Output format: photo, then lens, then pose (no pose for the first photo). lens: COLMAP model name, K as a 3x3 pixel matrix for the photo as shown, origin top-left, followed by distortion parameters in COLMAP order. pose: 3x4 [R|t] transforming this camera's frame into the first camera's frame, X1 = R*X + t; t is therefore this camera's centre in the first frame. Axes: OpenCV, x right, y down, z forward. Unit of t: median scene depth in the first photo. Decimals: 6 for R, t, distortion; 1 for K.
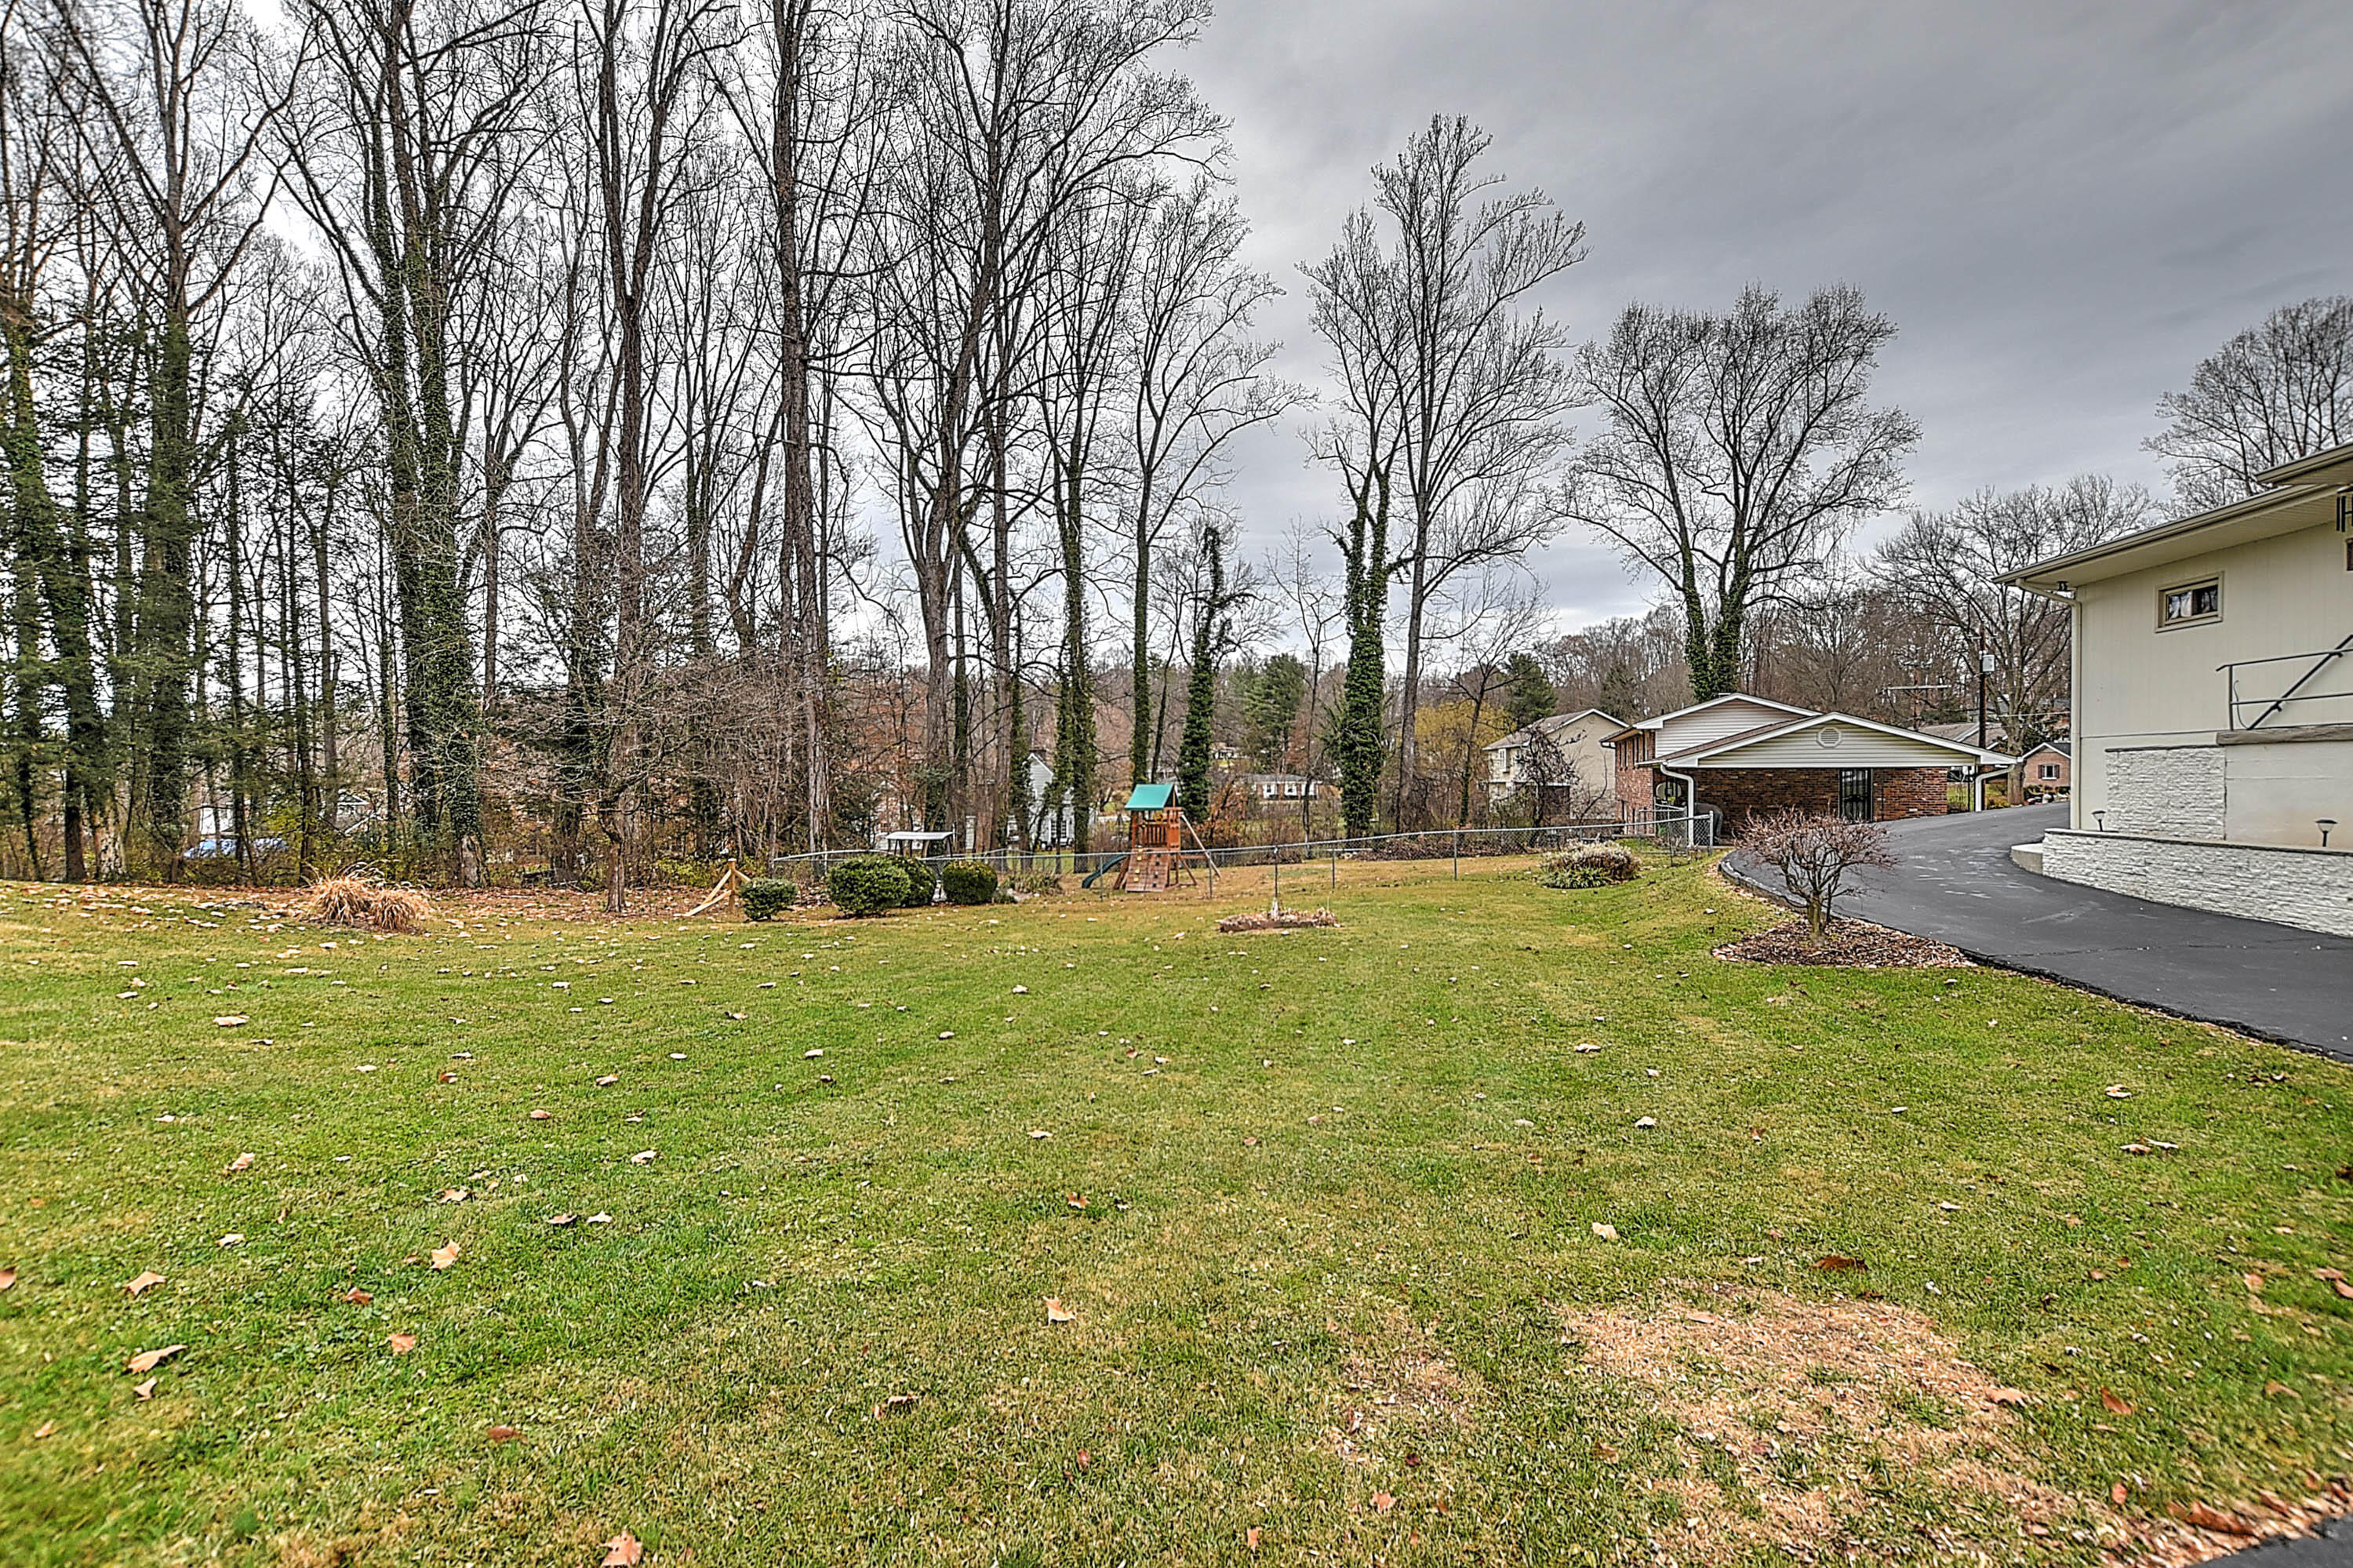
lens RADIAL K [[1019.1, 0, 1171.6], [0, 1019.1, 787.6], [0, 0, 1]] dist [-0.024713, 0.003865]
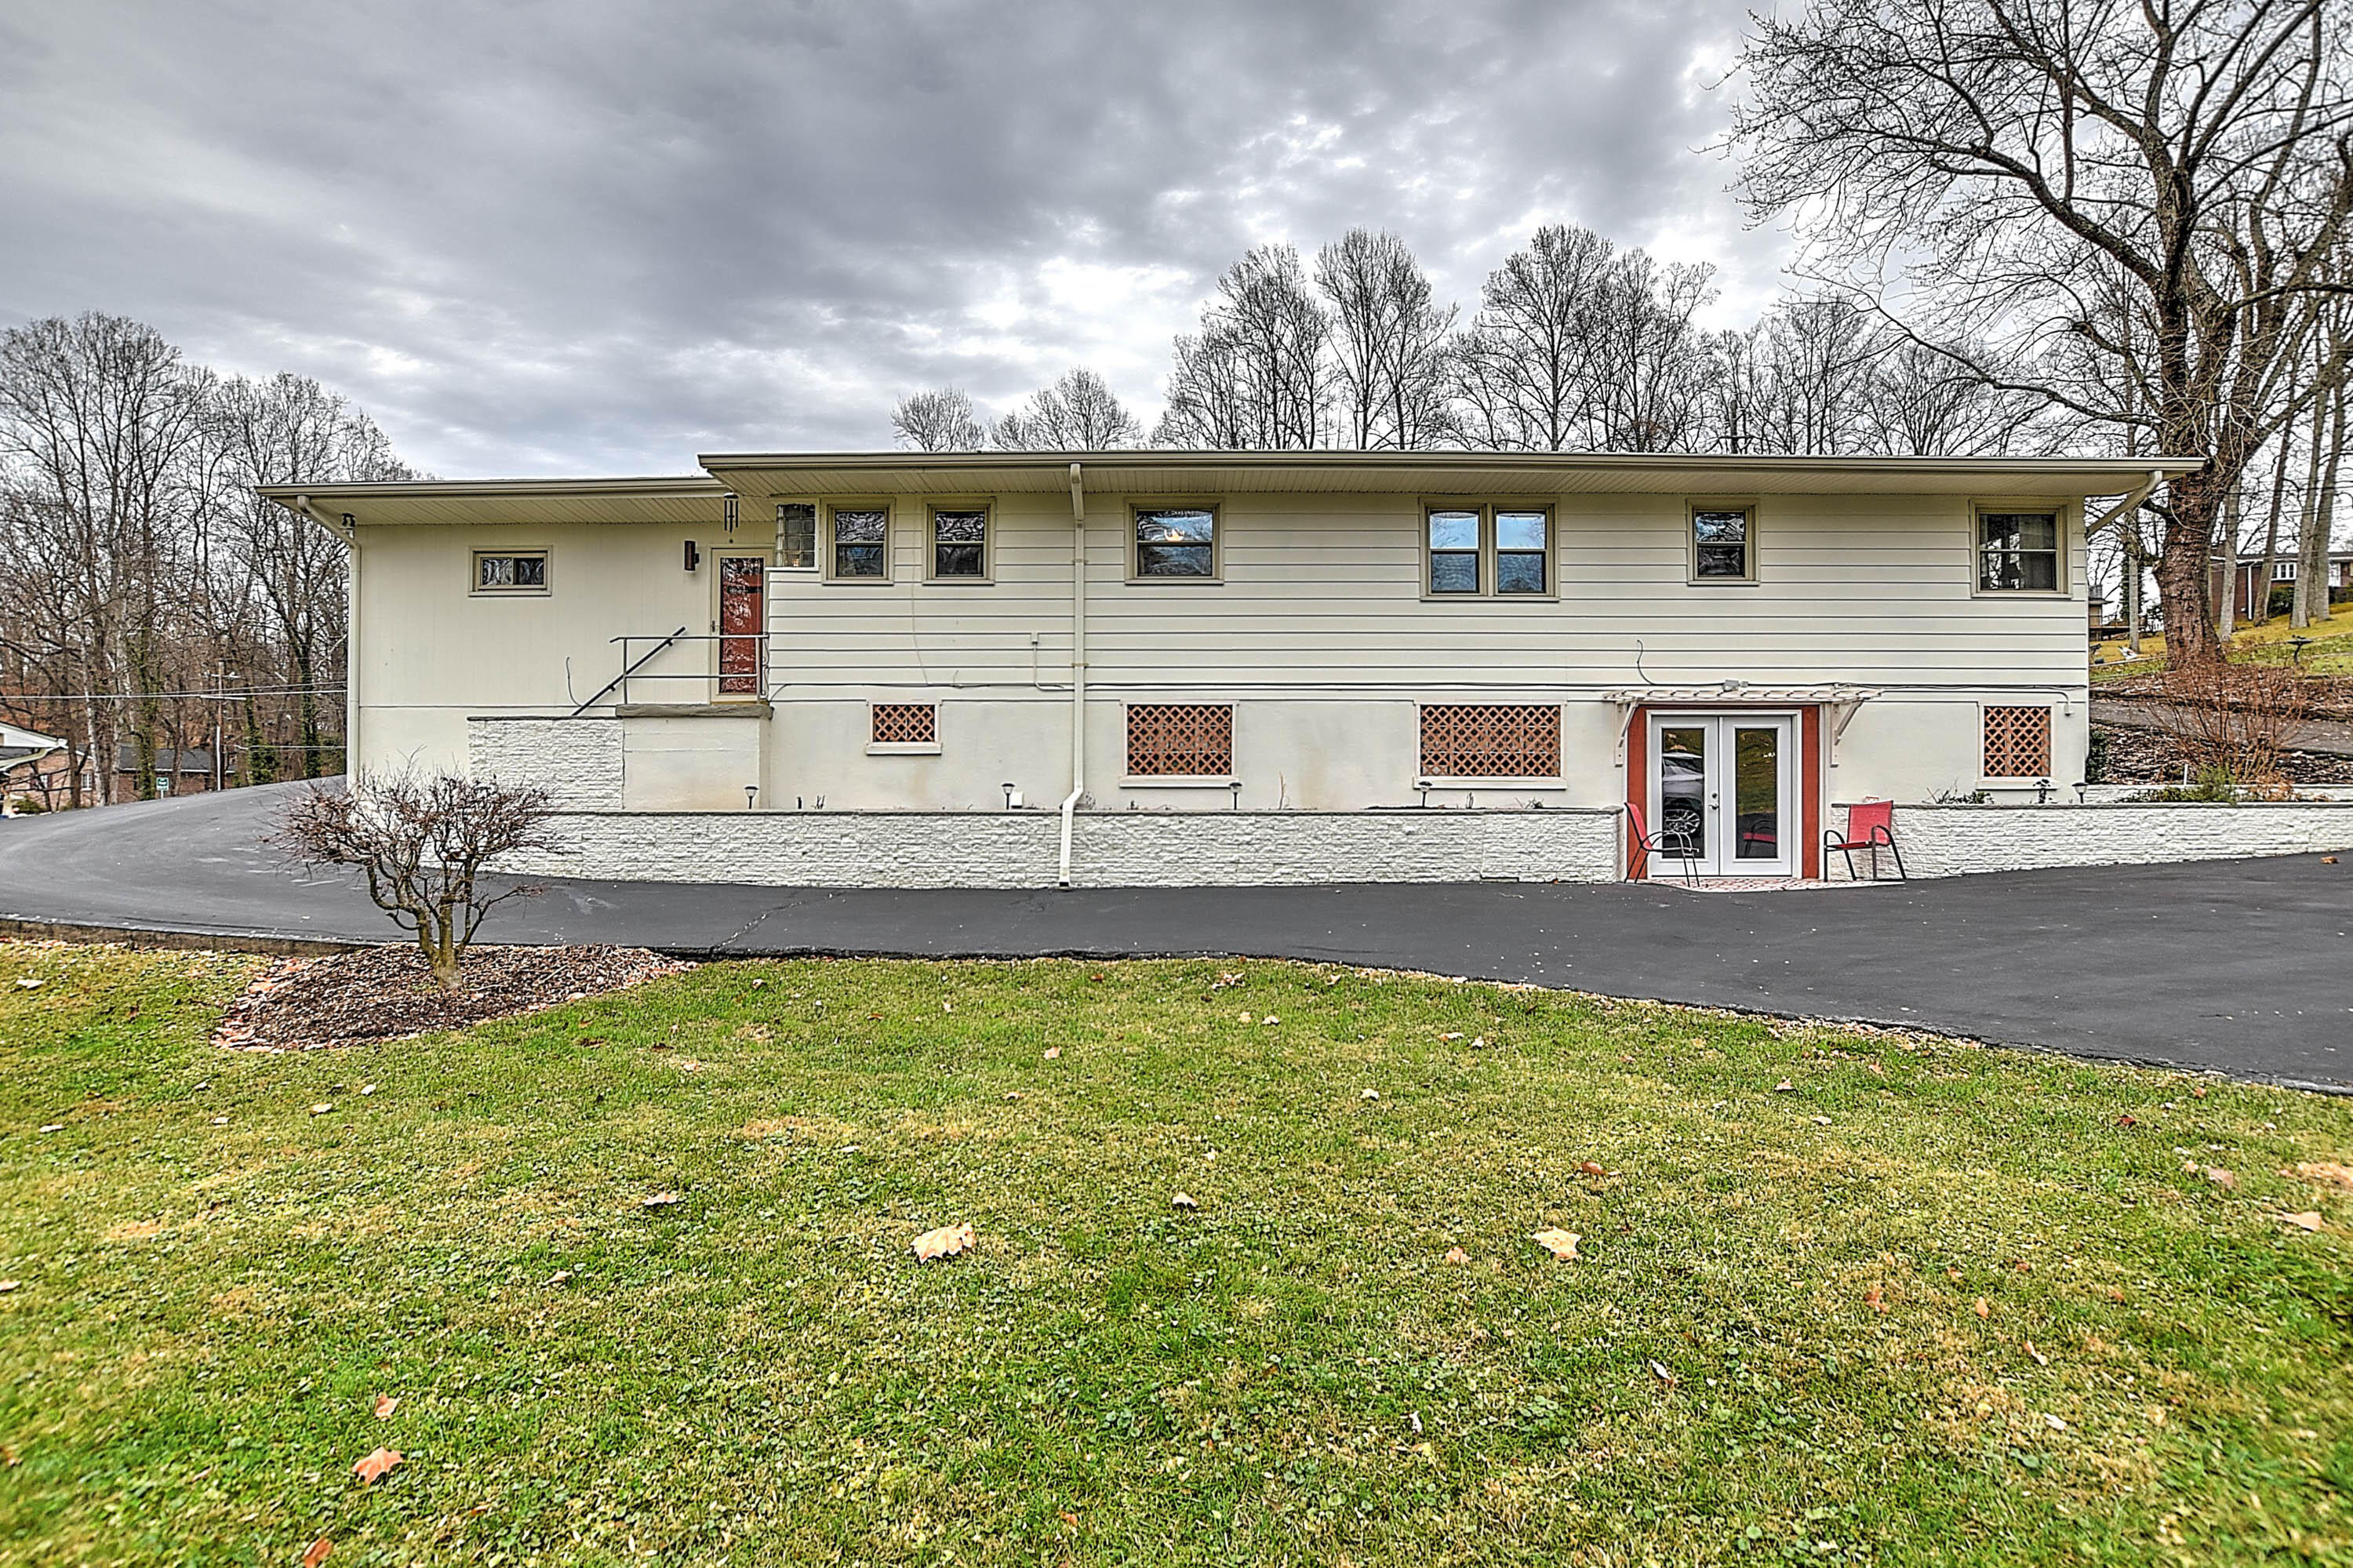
lens RADIAL K [[1019.1, 0, 1163.4], [0, 1019.1, 789.9], [0, 0, 1]] dist [-0.024713, 0.003865]
pose [[-0.143461, 0.008755, 0.989617, -0.019495], [0.007344, 0.999943, -0.007782, 0.040845], [-0.989629, 0.006151, -0.143517, 0.596783]]
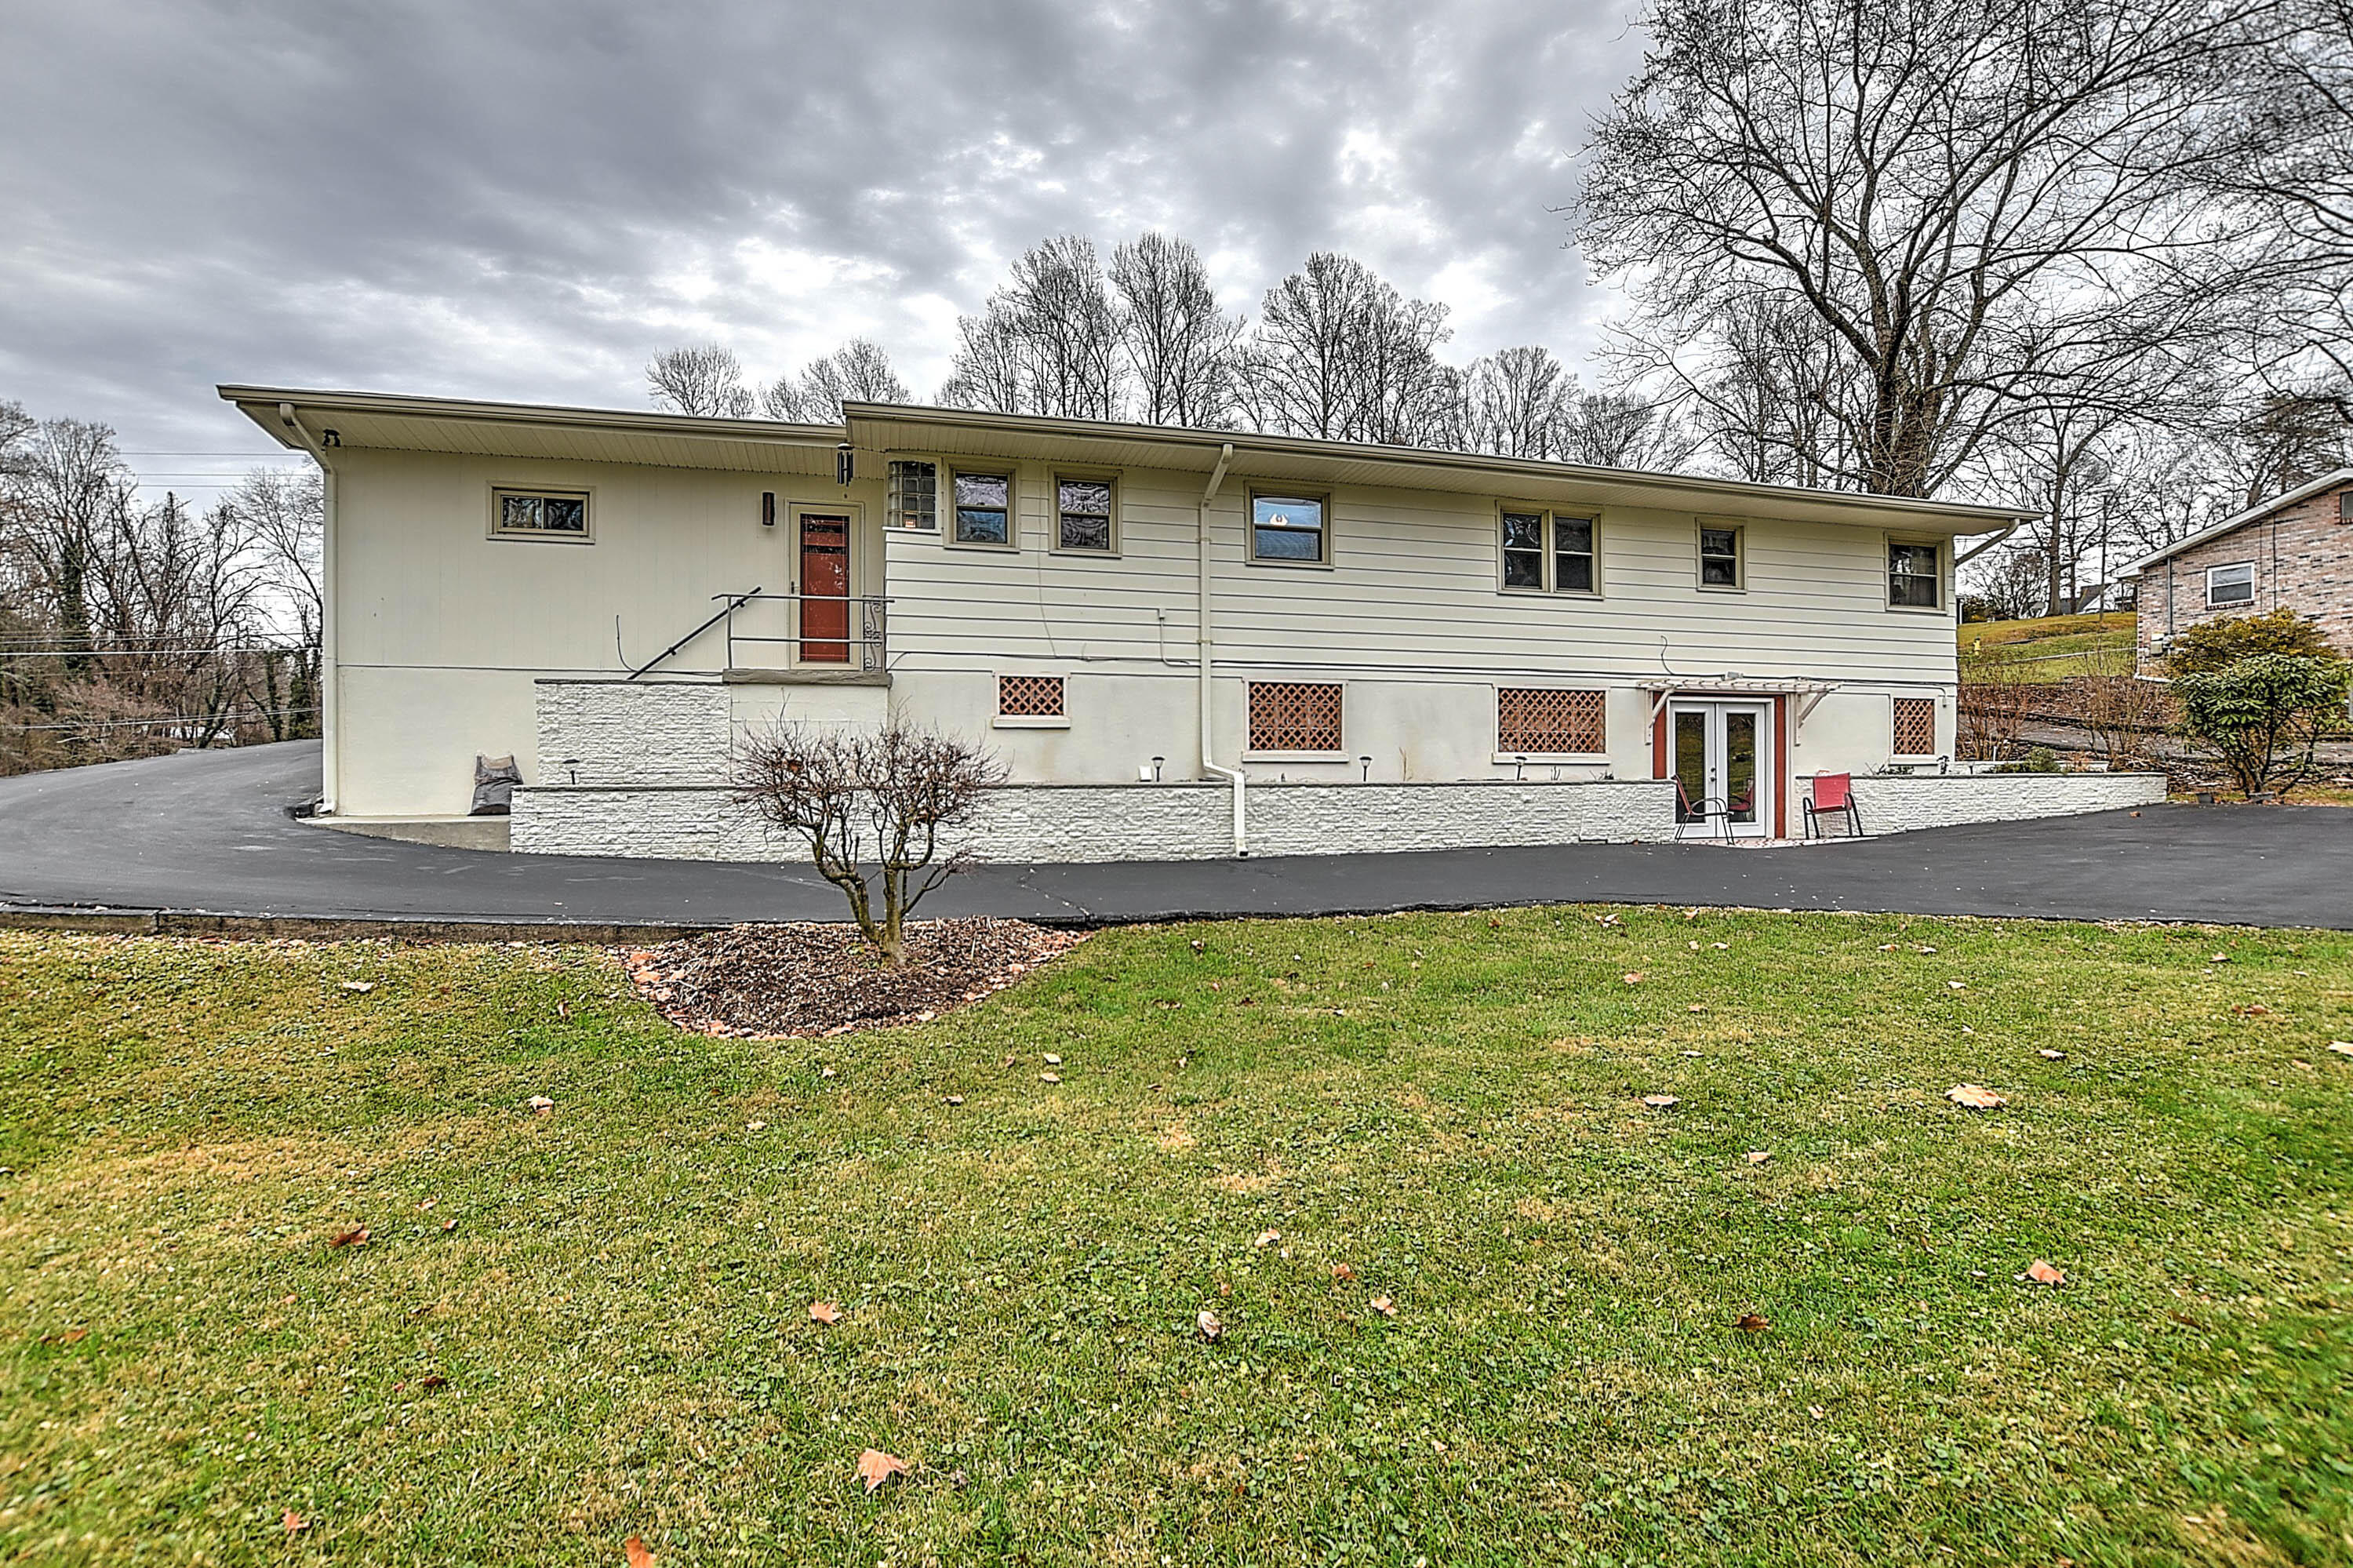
lens RADIAL K [[1019.1, 0, 1163.2], [0, 1019.1, 787.0], [0, 0, 1]] dist [-0.024713, 0.003865]
pose [[-0.397791, 0.006452, 0.917453, 0.063673], [0.013602, 0.999907, -0.001135, 0.055827], [-0.917375, 0.012027, -0.397842, 0.983065]]
